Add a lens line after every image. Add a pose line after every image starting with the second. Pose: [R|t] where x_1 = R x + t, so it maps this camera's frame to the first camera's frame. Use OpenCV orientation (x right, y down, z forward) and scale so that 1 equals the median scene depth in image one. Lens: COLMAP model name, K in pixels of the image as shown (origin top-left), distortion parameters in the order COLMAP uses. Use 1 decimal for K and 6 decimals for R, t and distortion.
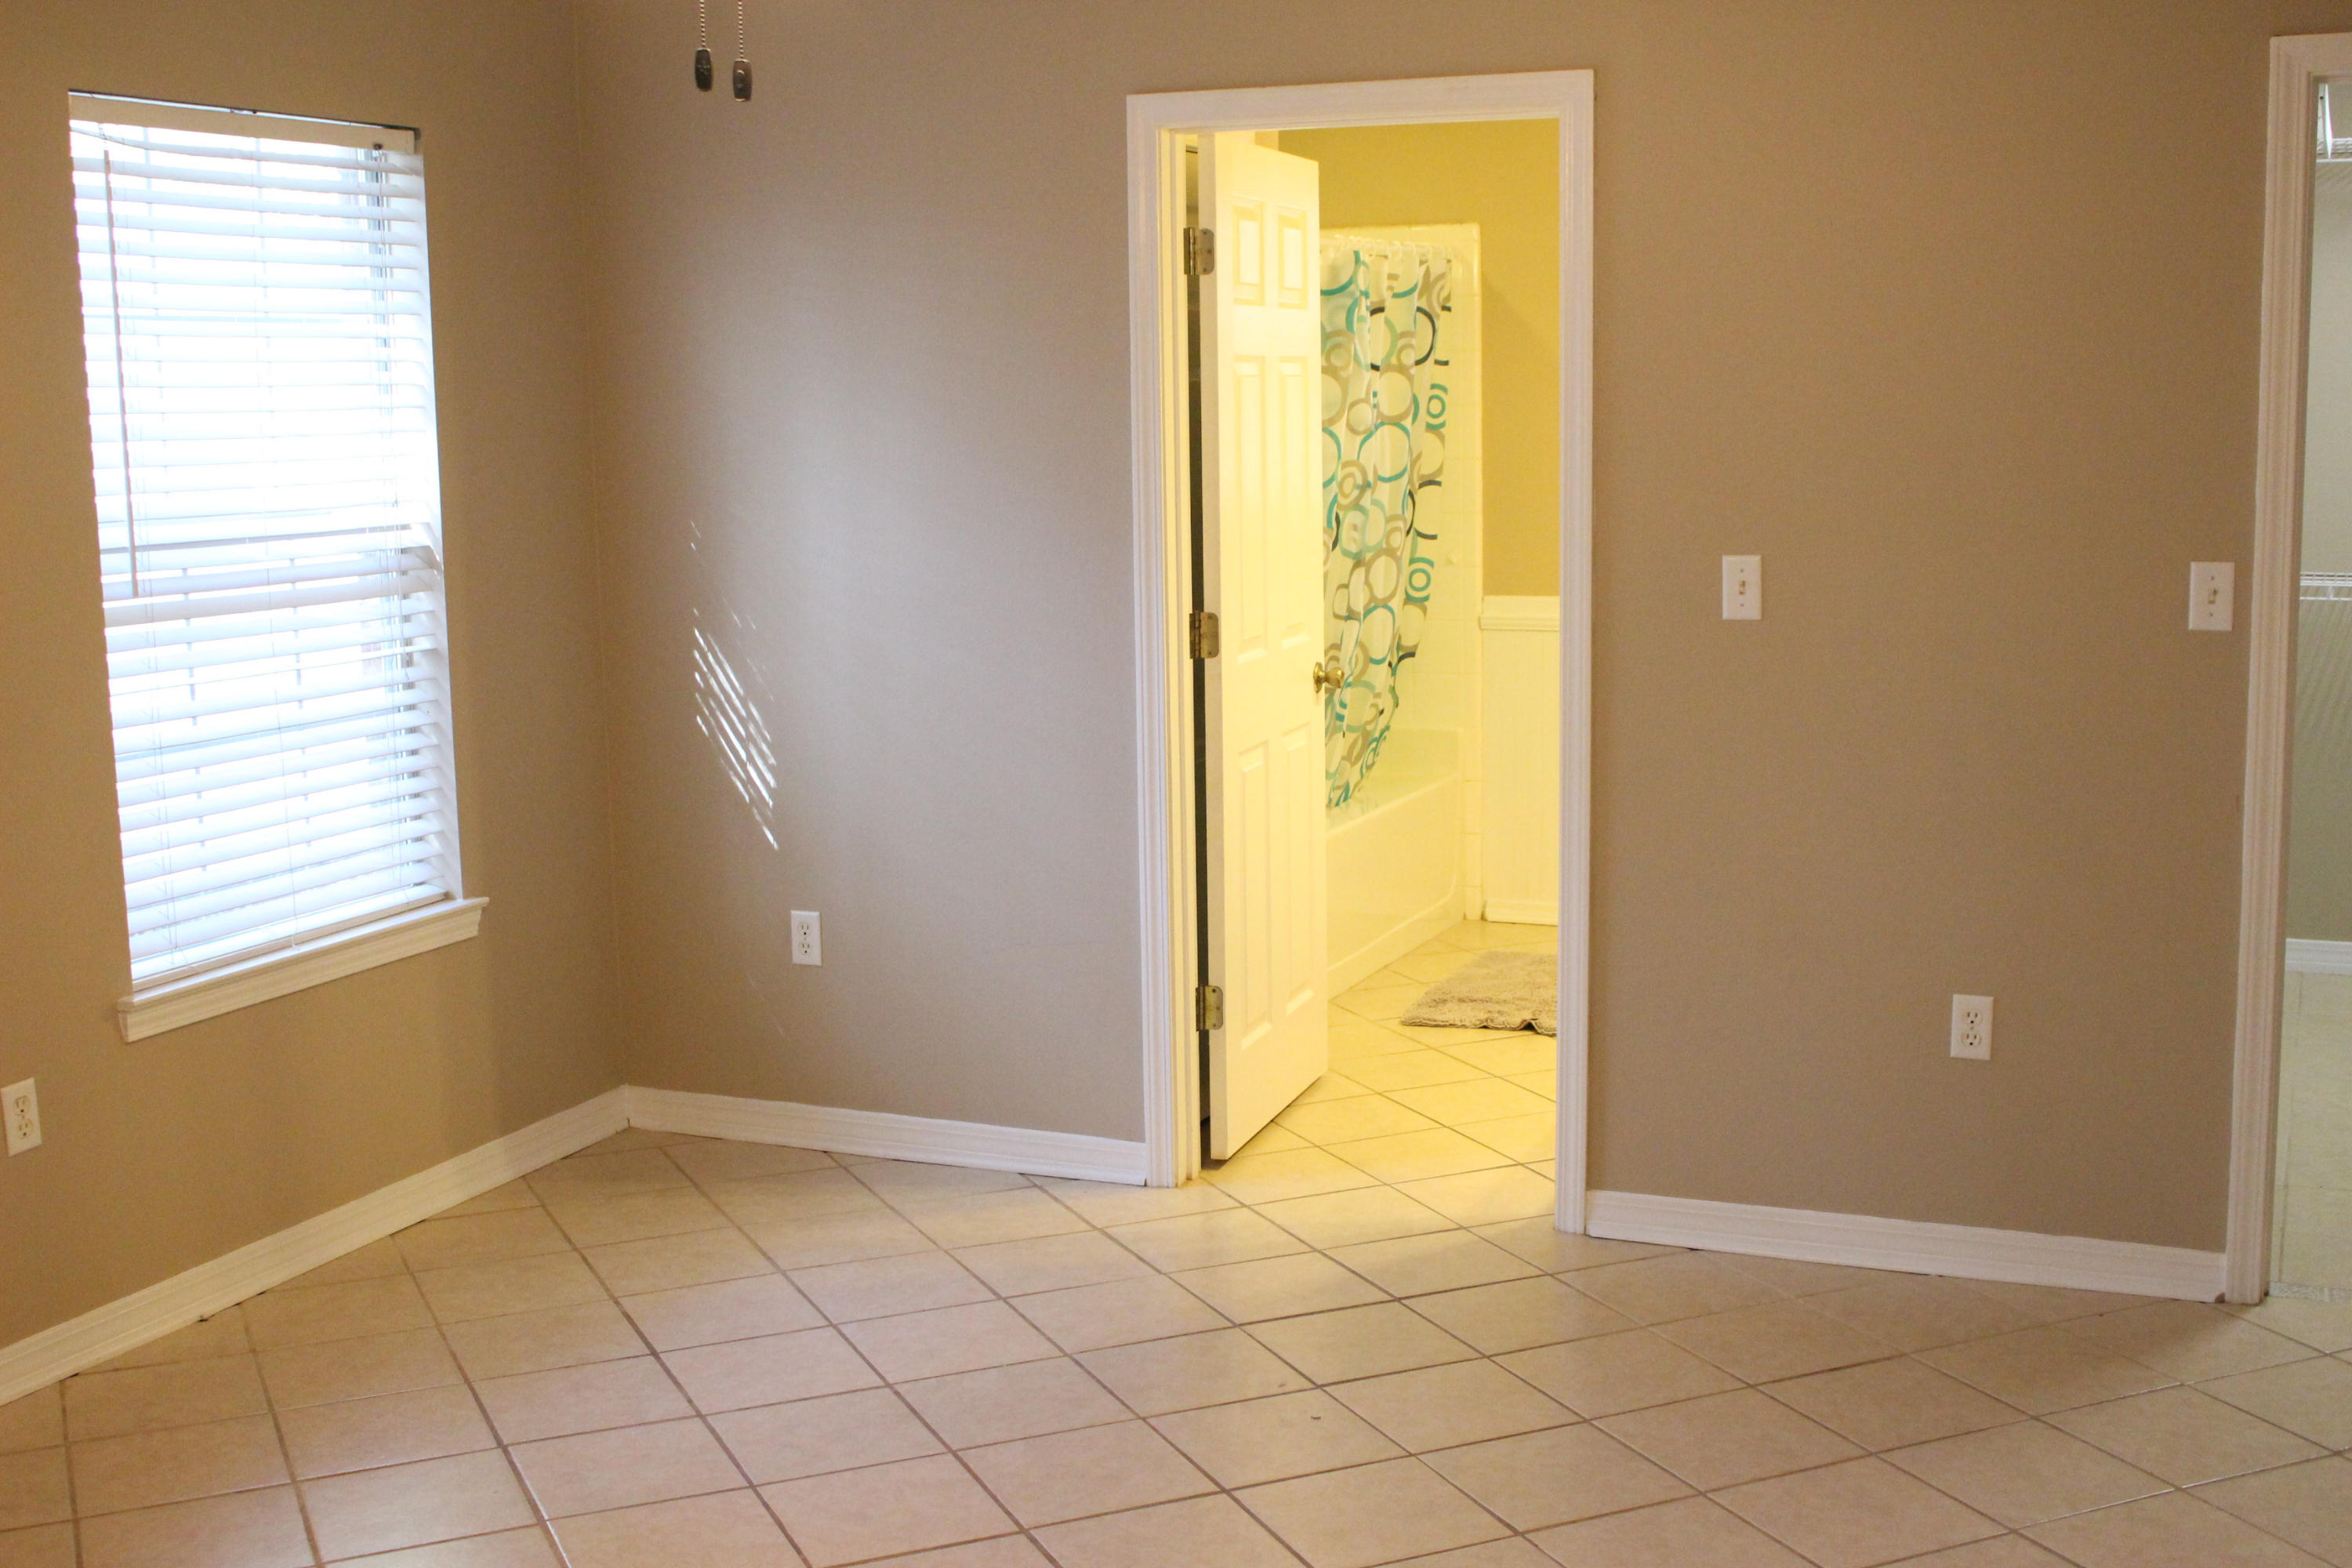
lens RADIAL K [[2785.6, 0, 1176.0], [0, 2785.6, 784.0], [0, 0, 1]] dist [-0.210092, 0.461615]
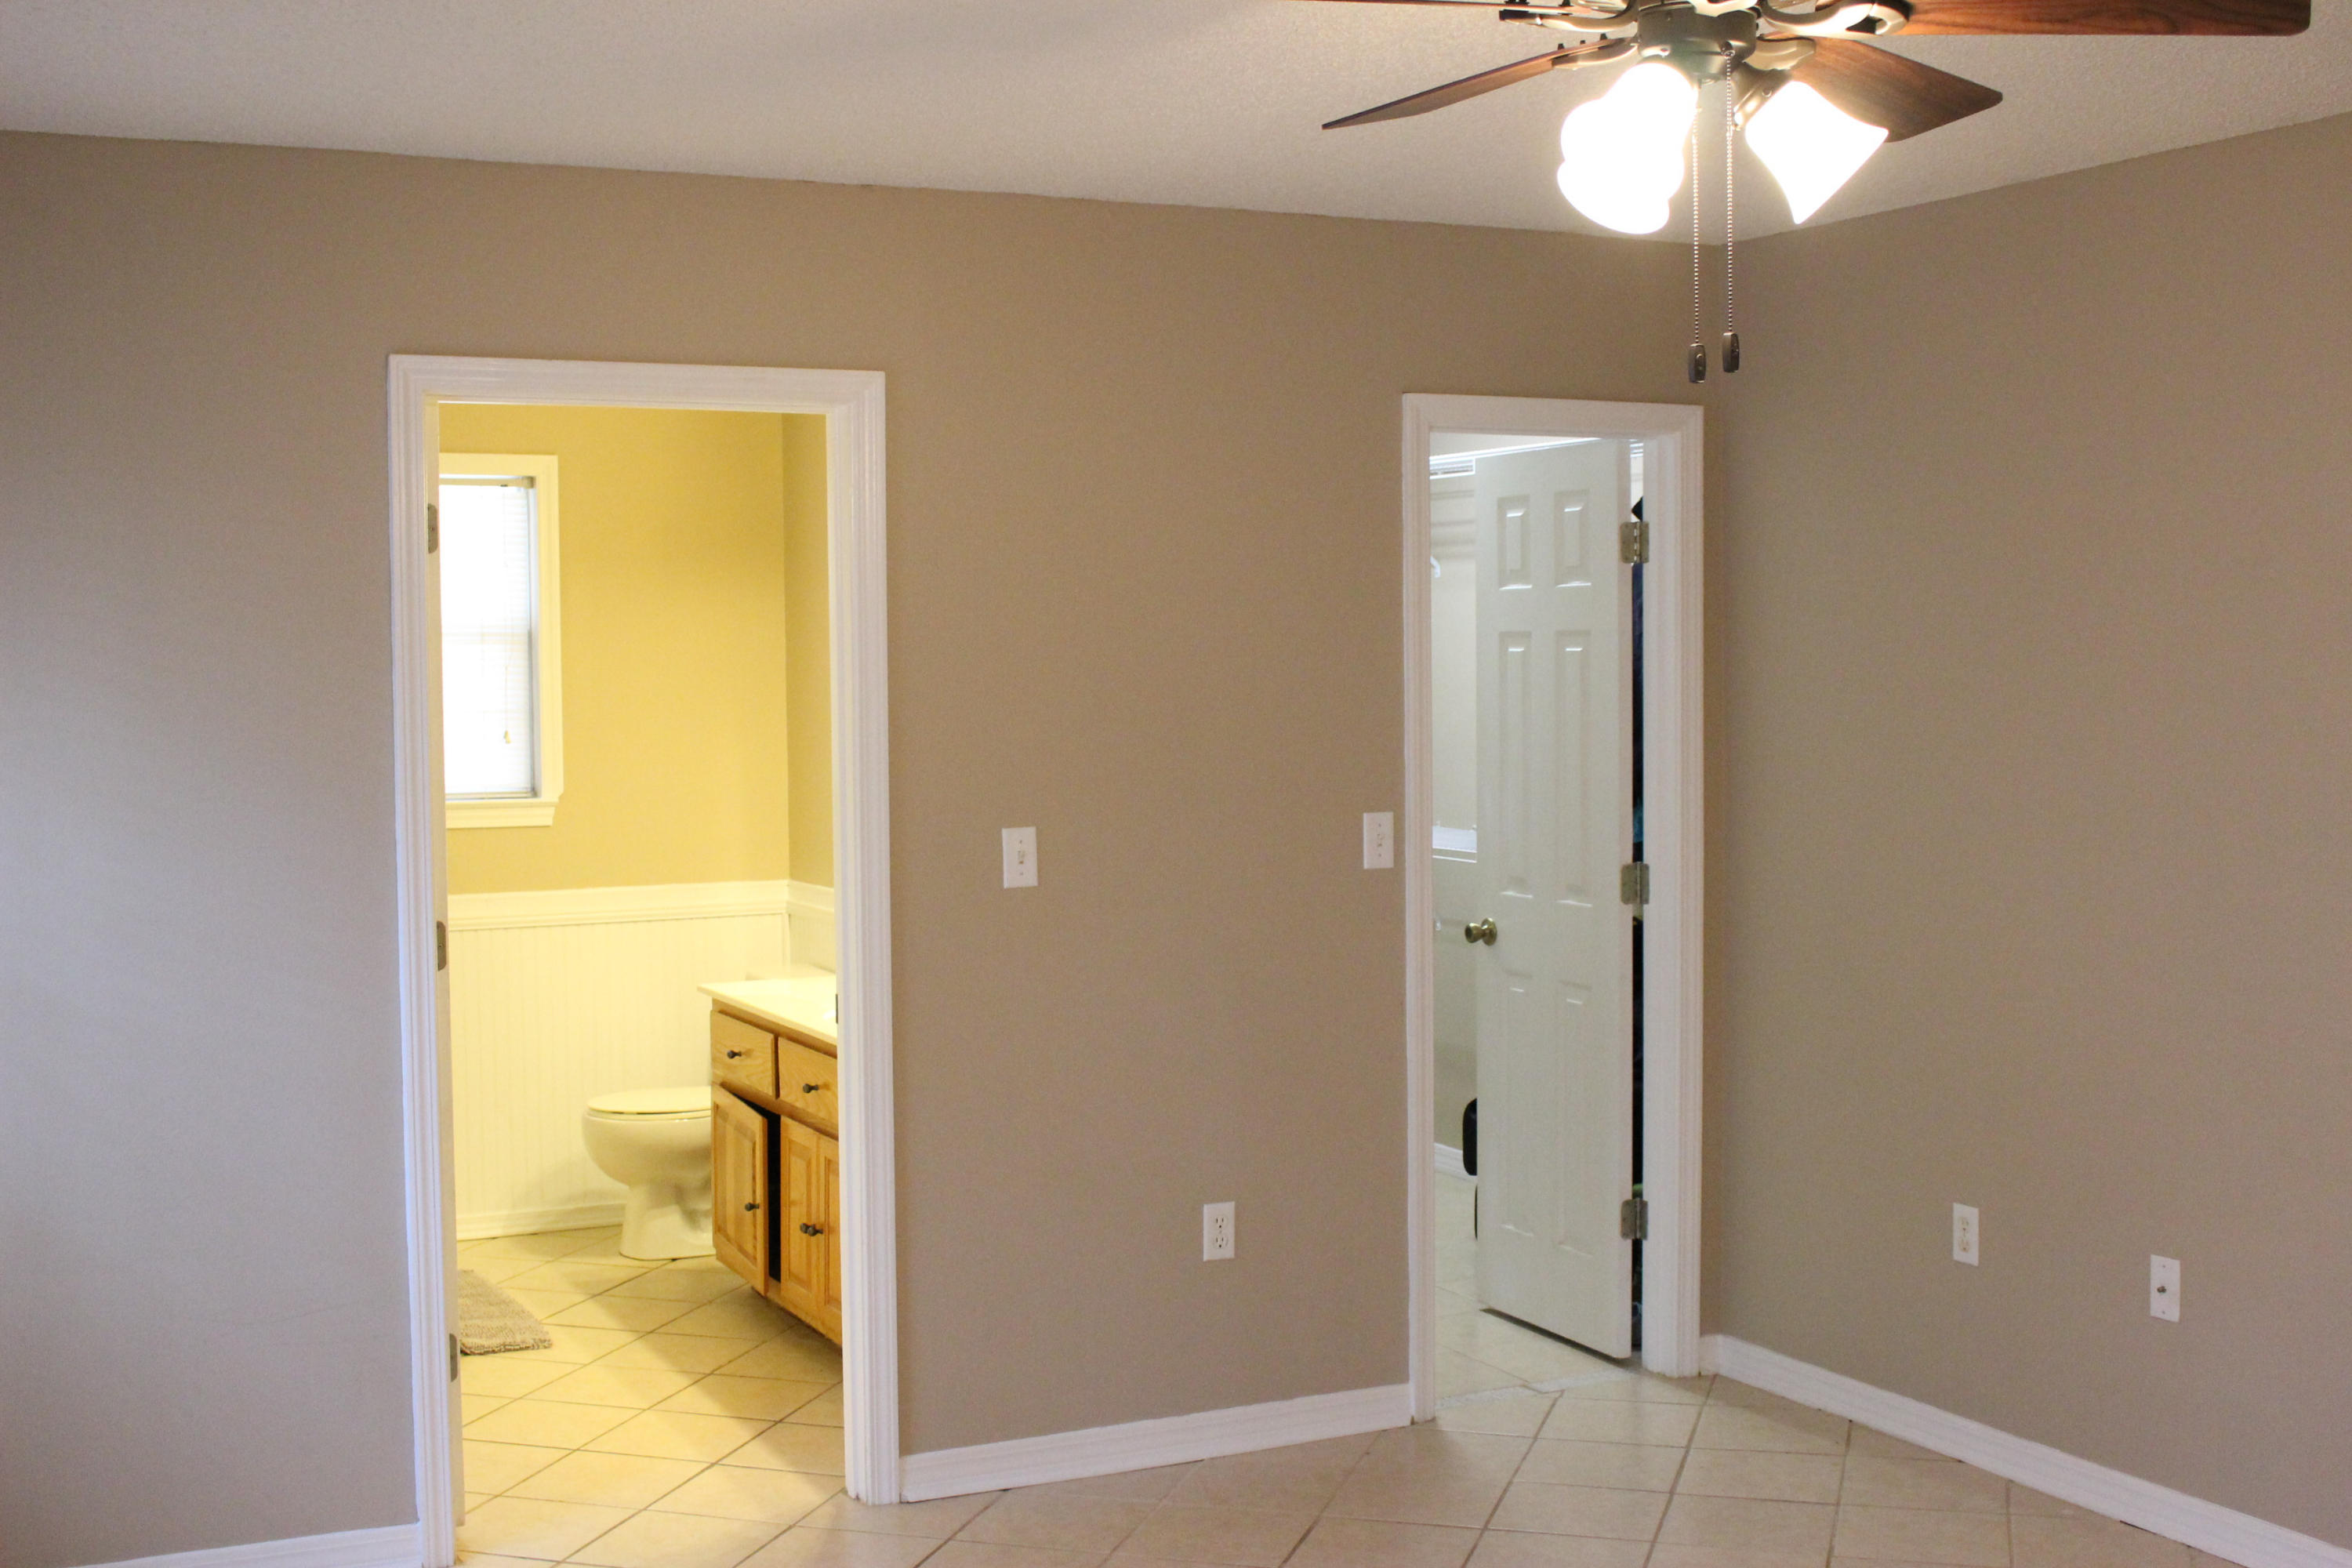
lens RADIAL K [[2706.1, 0, 1176.0], [0, 2706.1, 784.0], [0, 0, 1]] dist [-0.097894, -0.013588]
pose [[0.643294, -0.025844, 0.765183, -0.569931], [0.112847, 0.991715, -0.061375, -0.028303], [-0.757257, 0.125831, 0.640881, 0.274942]]
